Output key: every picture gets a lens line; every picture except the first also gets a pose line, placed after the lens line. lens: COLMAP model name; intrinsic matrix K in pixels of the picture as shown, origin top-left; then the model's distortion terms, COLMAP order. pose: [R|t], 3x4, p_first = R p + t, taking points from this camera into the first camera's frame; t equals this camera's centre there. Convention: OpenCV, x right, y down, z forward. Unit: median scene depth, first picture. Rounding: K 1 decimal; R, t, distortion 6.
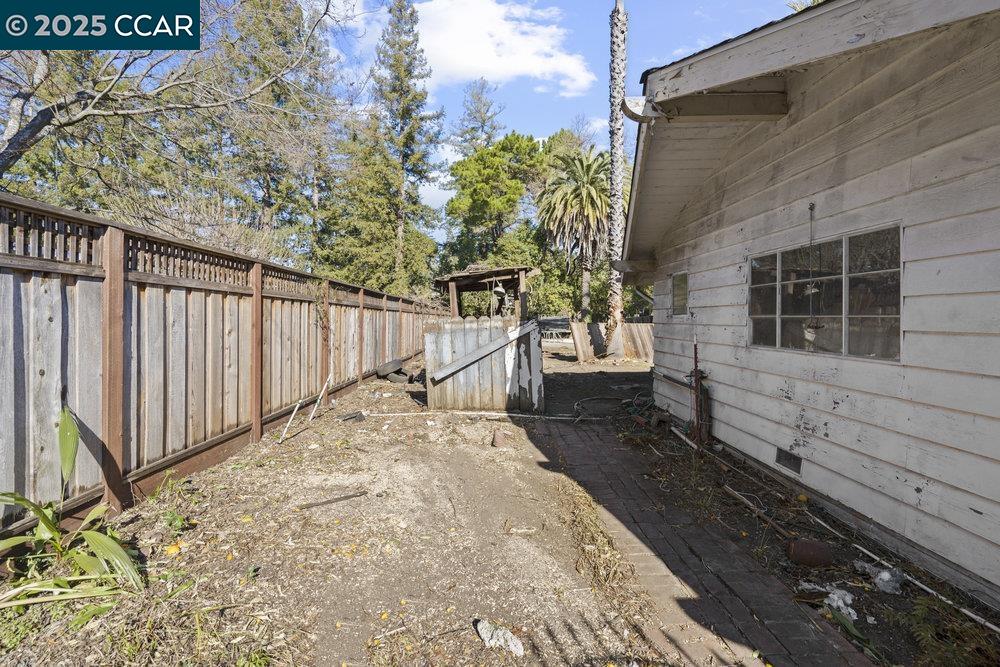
lens RADIAL K [[457.7, 0, 502.6], [0, 457.7, 316.1], [0, 0, 1]] dist [0.000182, 0.001191]
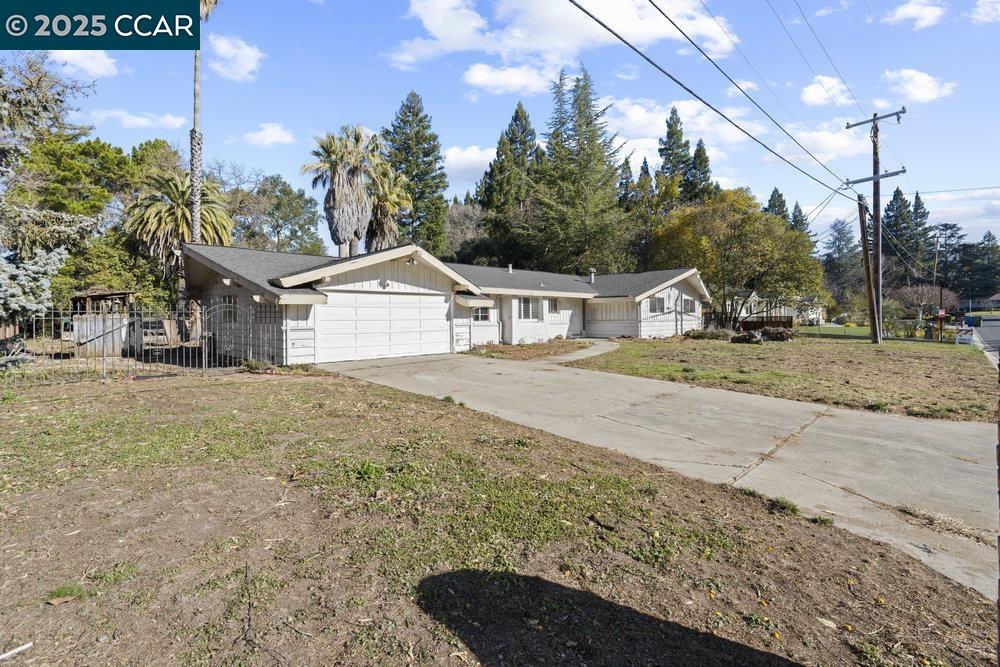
lens RADIAL K [[457.7, 0, 499.1], [0, 457.7, 317.7], [0, 0, 1]] dist [0.000182, 0.001191]
pose [[0.720028, -0.005187, 0.693926, -0.048906], [0.006483, 0.999979, 0.000748, 0.006770], [-0.693915, 0.003960, 0.720046, -0.424002]]
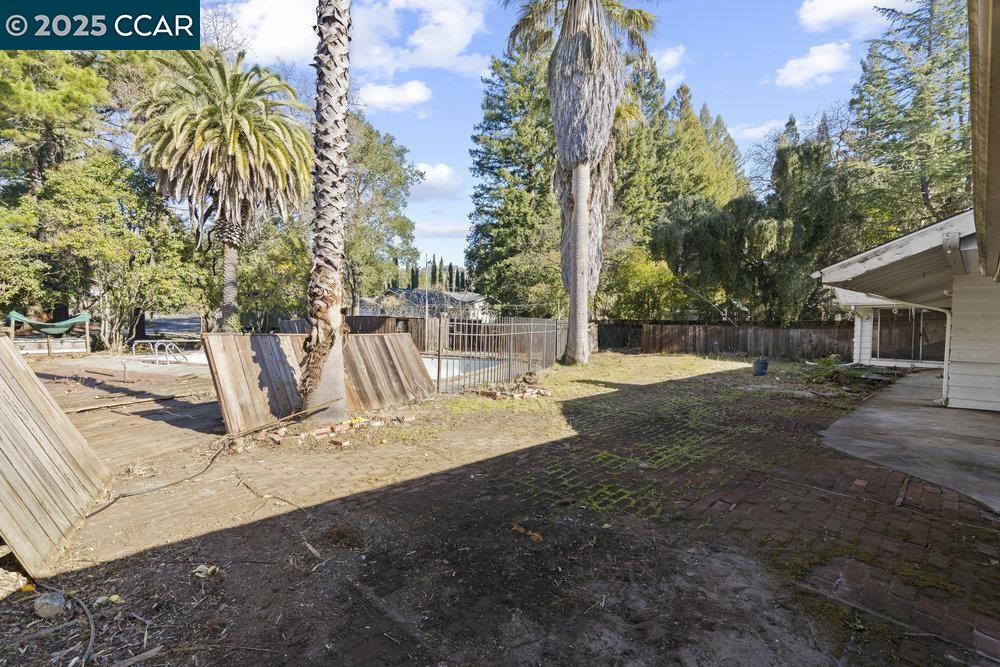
lens RADIAL K [[457.7, 0, 498.4], [0, 457.7, 335.7], [0, 0, 1]] dist [0.000182, 0.001191]
pose [[0.751175, -0.009261, 0.660038, 0.037993], [-0.018267, 0.999227, 0.034810, -0.001297], [-0.659850, -0.038205, 0.750426, 0.259007]]
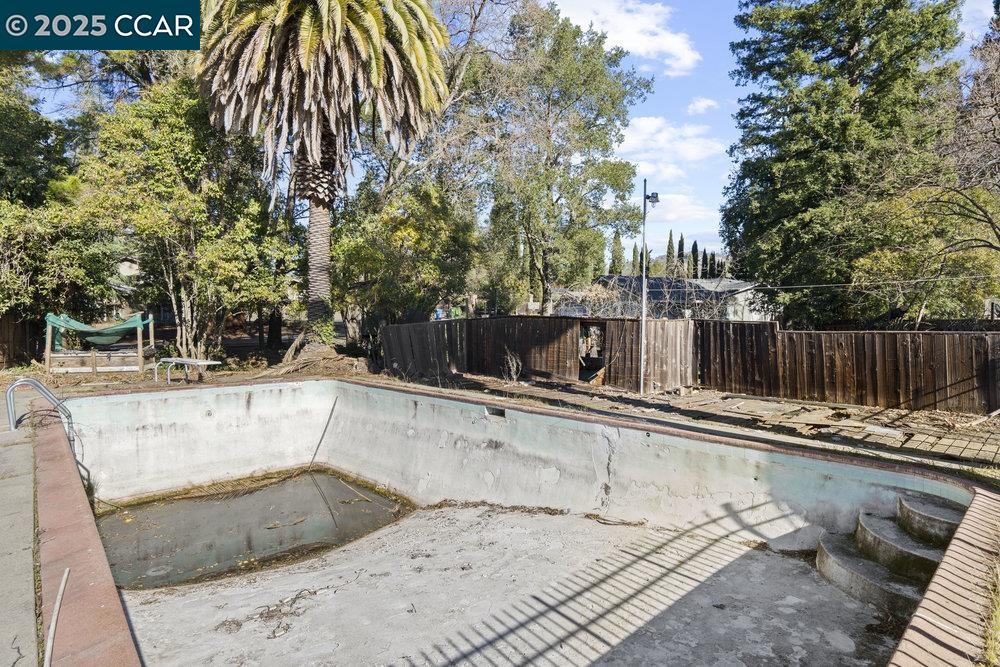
lens RADIAL K [[524.9, 0, 497.1], [0, 524.9, 335.9], [0, 0, 1]] dist [0.002050, 0.000213]
pose [[0.966257, 0.002478, 0.257567, 0.228831], [-0.012062, 0.999292, 0.035635, -0.002020], [-0.257296, -0.037540, 0.965603, 0.536636]]
